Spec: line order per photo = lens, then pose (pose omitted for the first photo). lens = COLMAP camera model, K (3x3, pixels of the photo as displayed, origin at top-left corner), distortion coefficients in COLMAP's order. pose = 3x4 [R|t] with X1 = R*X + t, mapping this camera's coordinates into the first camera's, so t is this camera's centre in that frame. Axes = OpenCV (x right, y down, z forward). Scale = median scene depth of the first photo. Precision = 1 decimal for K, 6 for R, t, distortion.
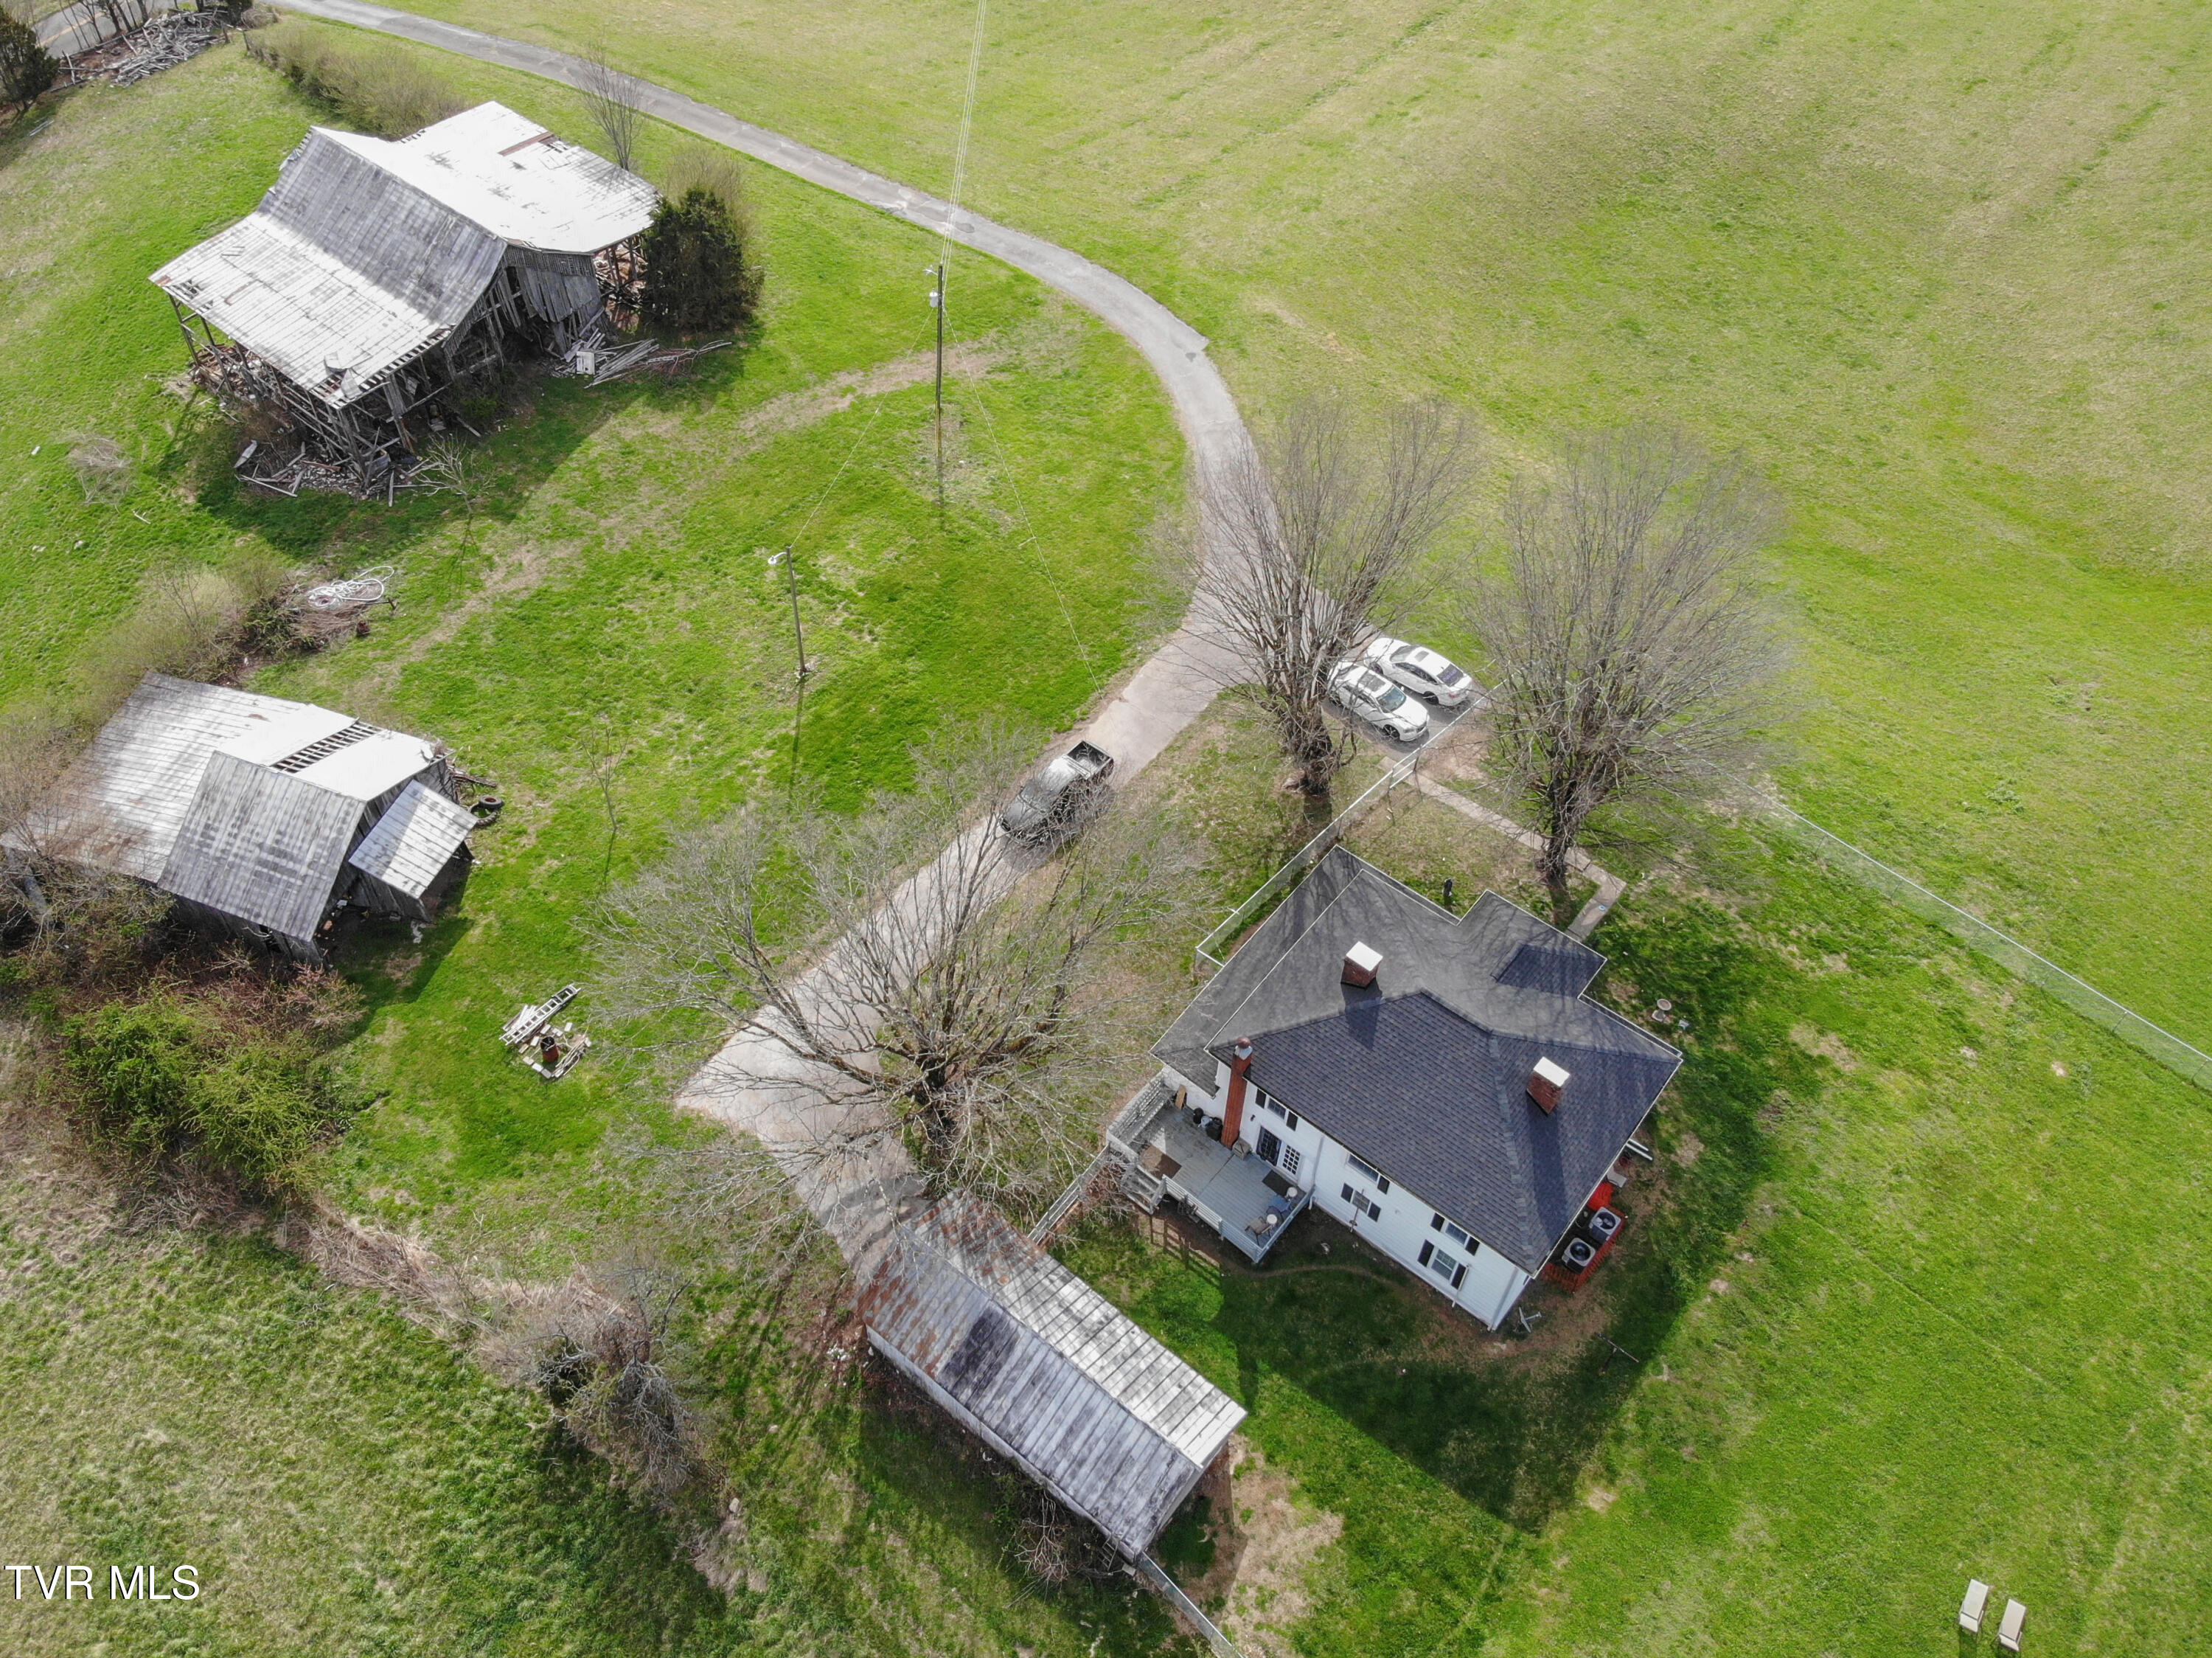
lens RADIAL K [[1753.3, 0, 1005.8], [0, 1753.3, 769.3], [0, 0, 1]] dist [0.031303, -0.089184]
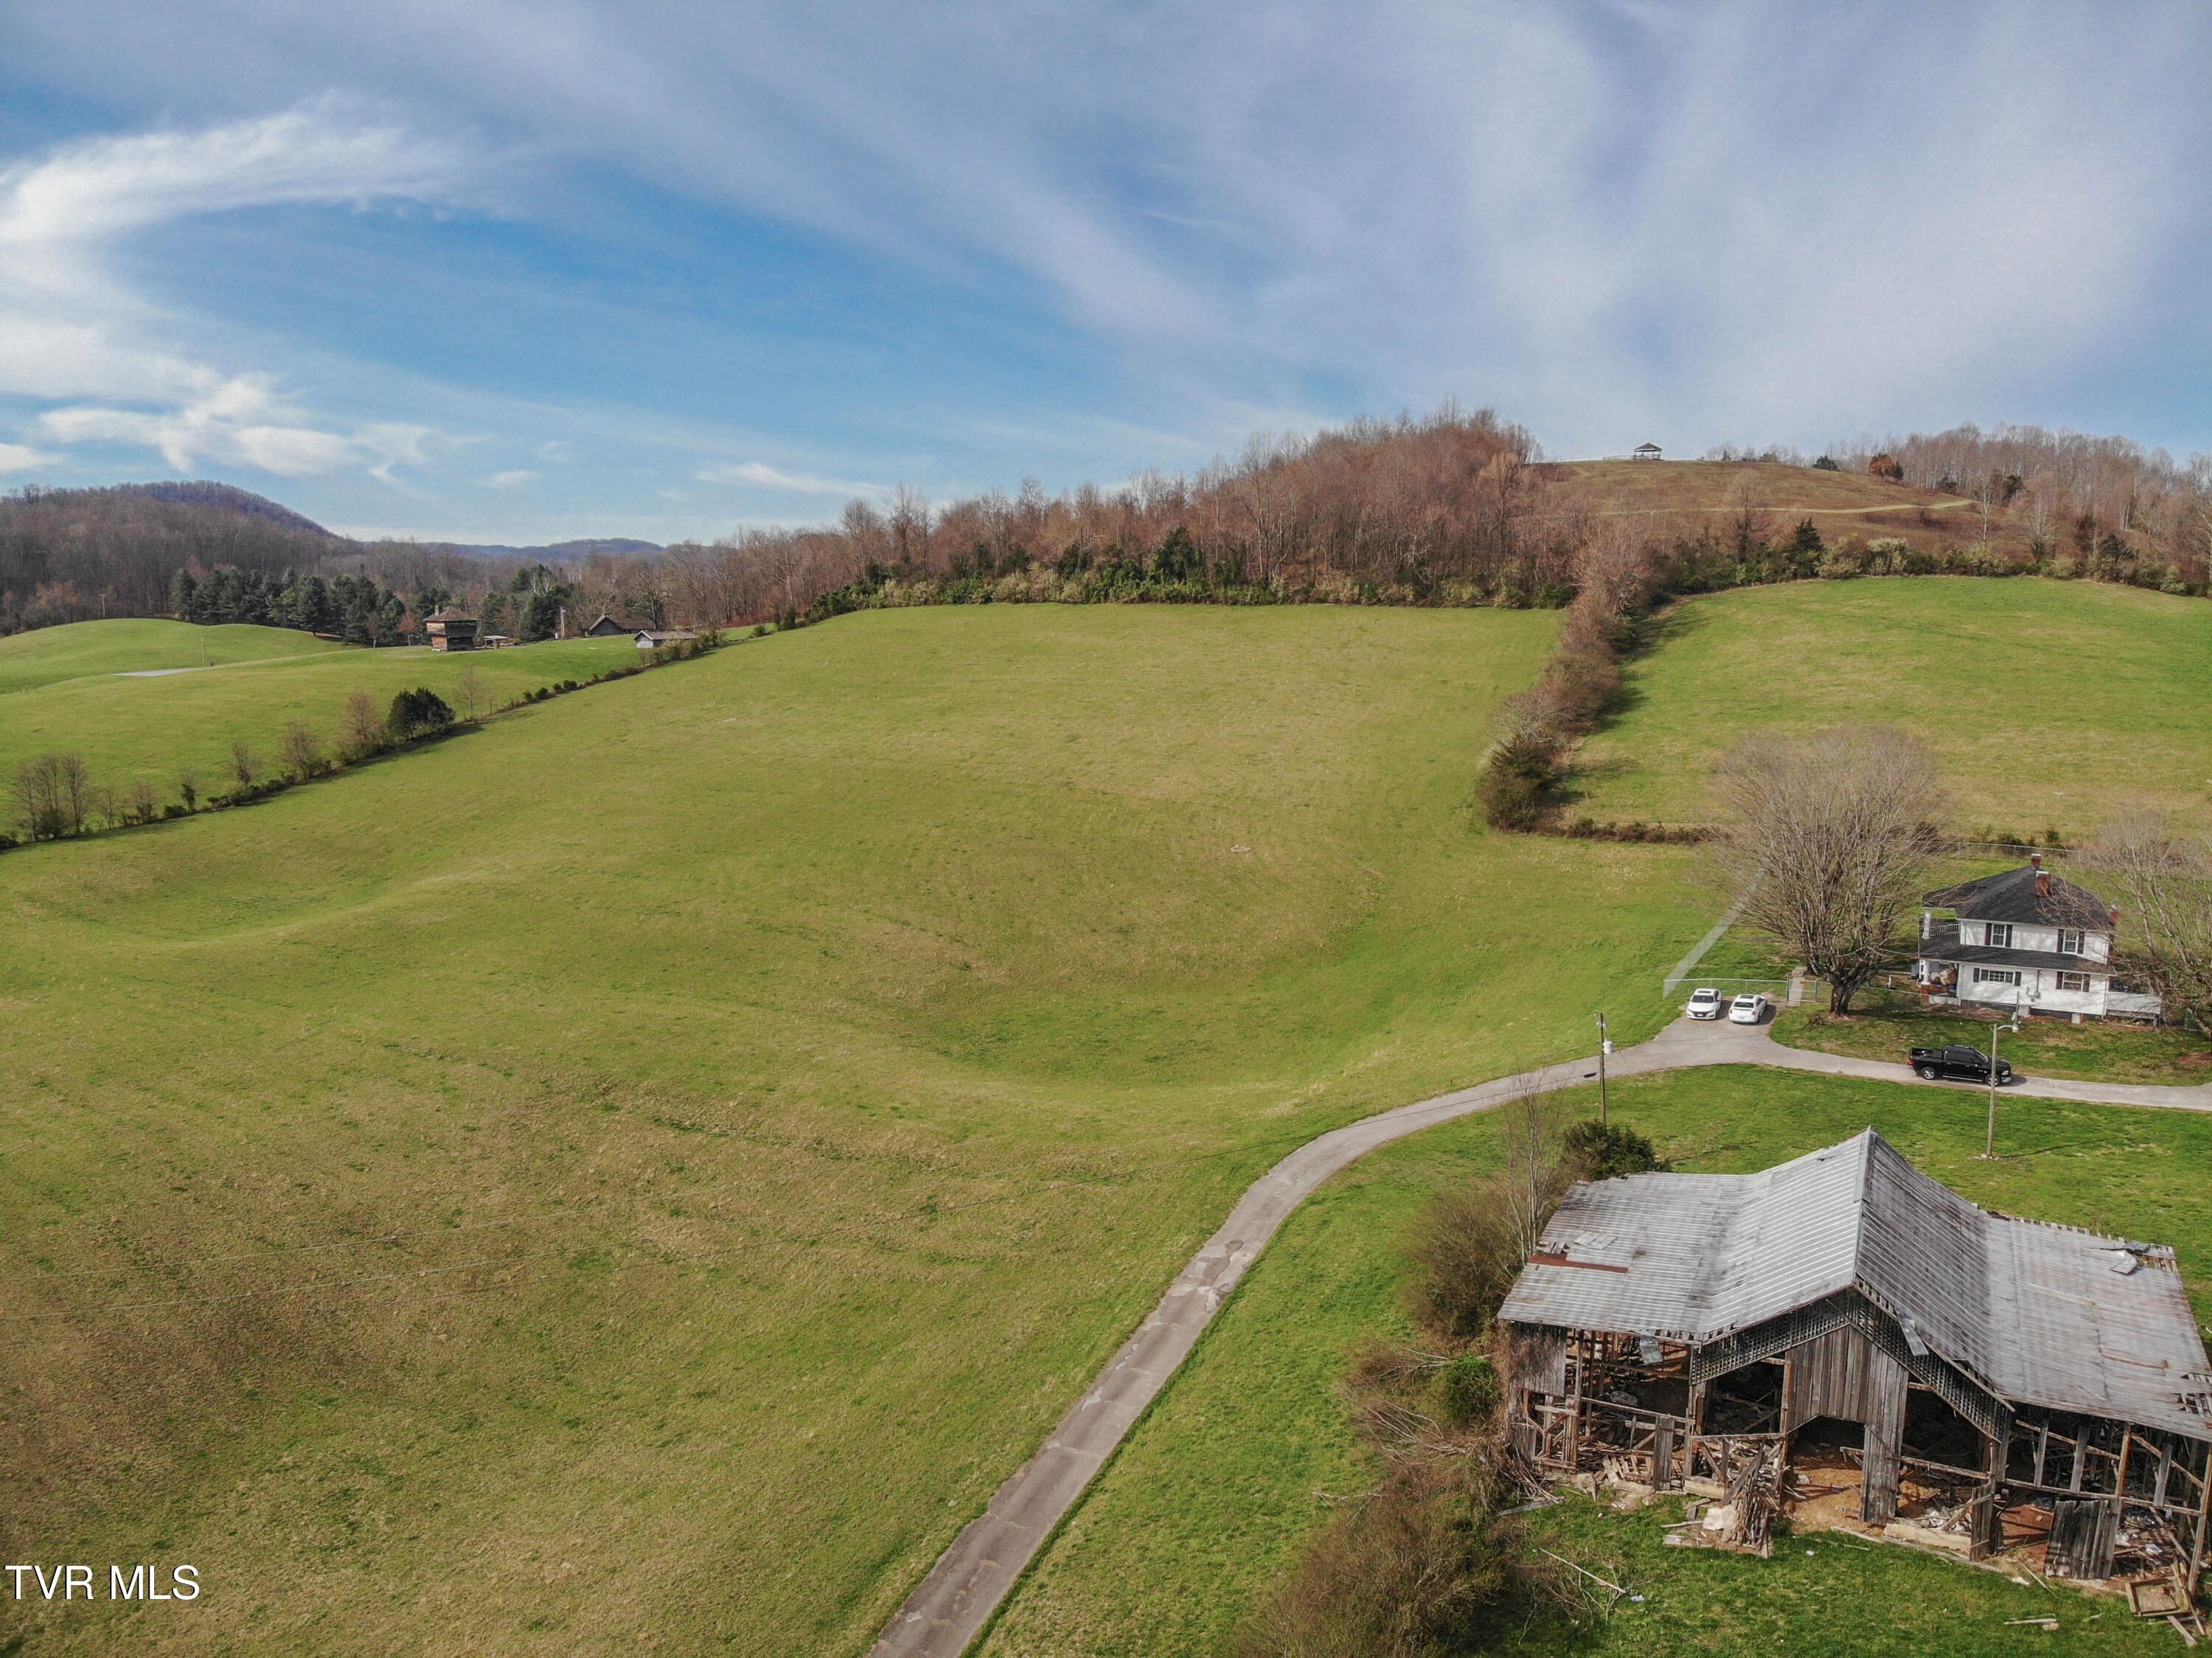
lens RADIAL K [[1621.7, 0, 1117.3], [0, 1621.7, 845.4], [0, 0, 1]] dist [0.036328, -0.130456]
pose [[-0.257266, -0.152122, 0.954292, -1.132947], [0.746578, 0.595709, 0.296230, -1.092050], [-0.613544, 0.788663, -0.039685, 1.433396]]
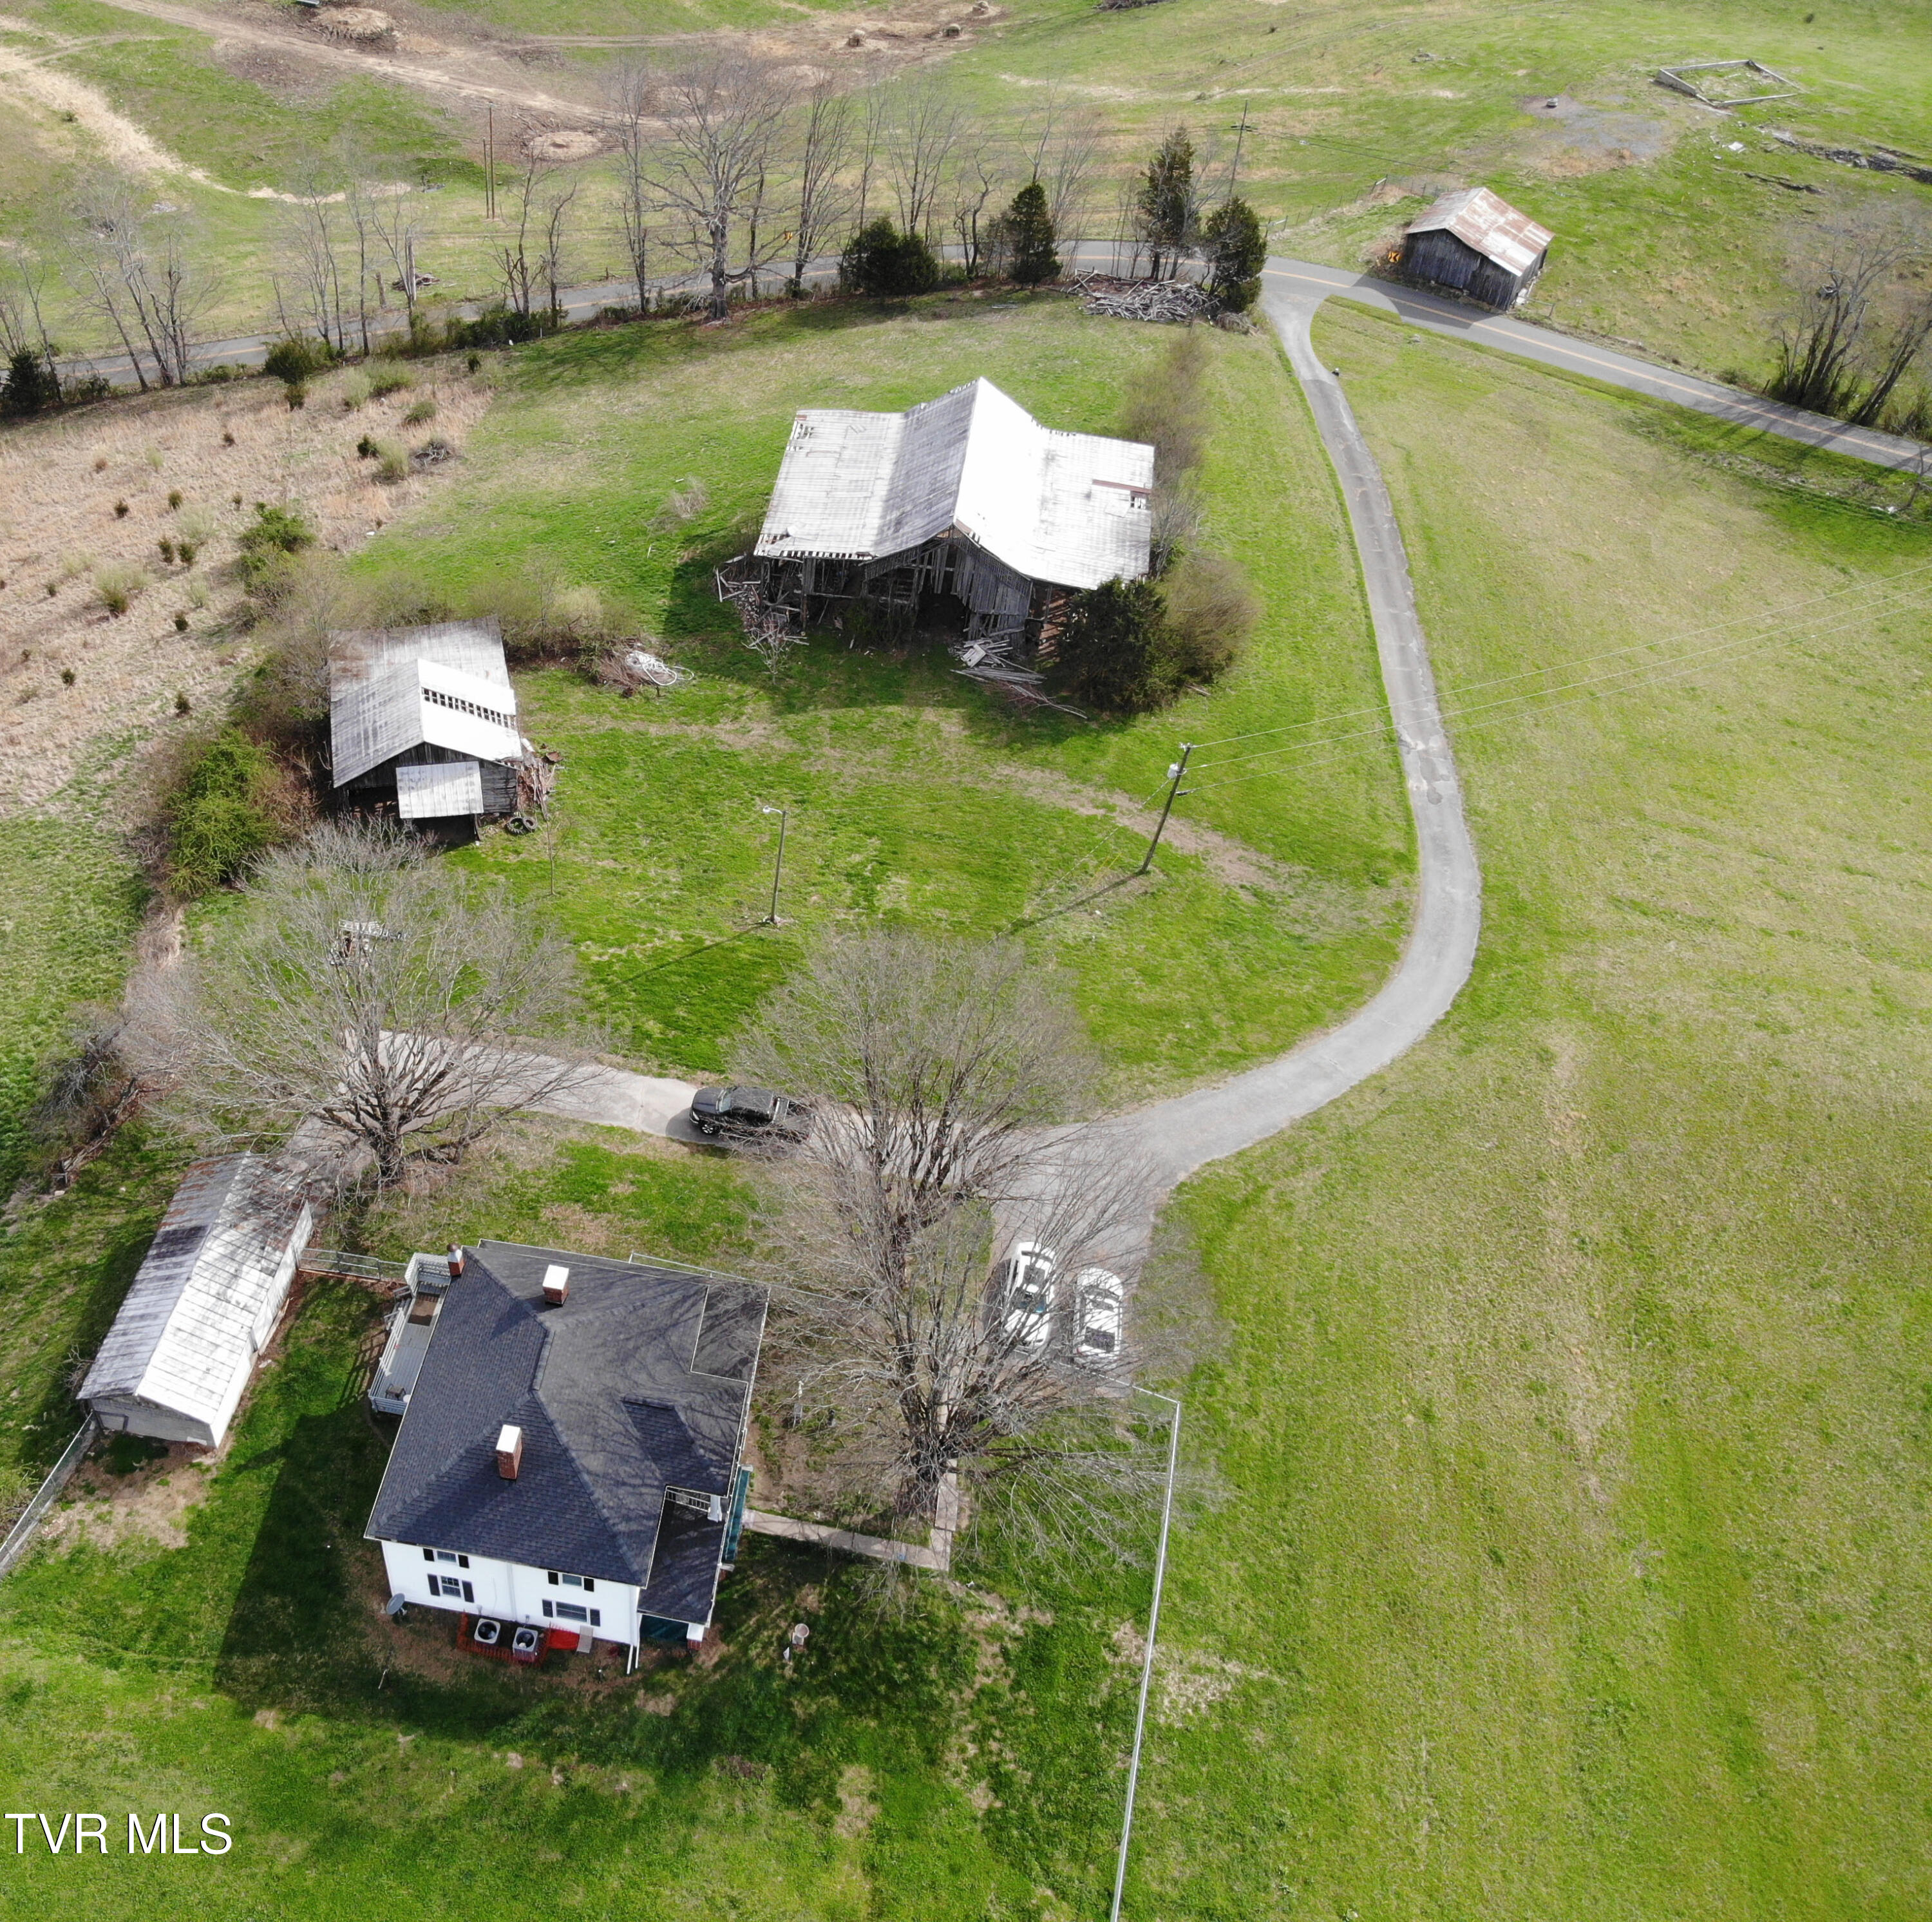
lens RADIAL K [[1860.2, 0, 661.5], [0, 1860.2, 961.4], [0, 0, 1]] dist [0.038552, 0.000000]
pose [[0.482861, 0.624565, -0.613811, 0.695983], [-0.672847, 0.713229, 0.196422, -0.259729], [0.560466, 0.318157, 0.764627, 0.059488]]
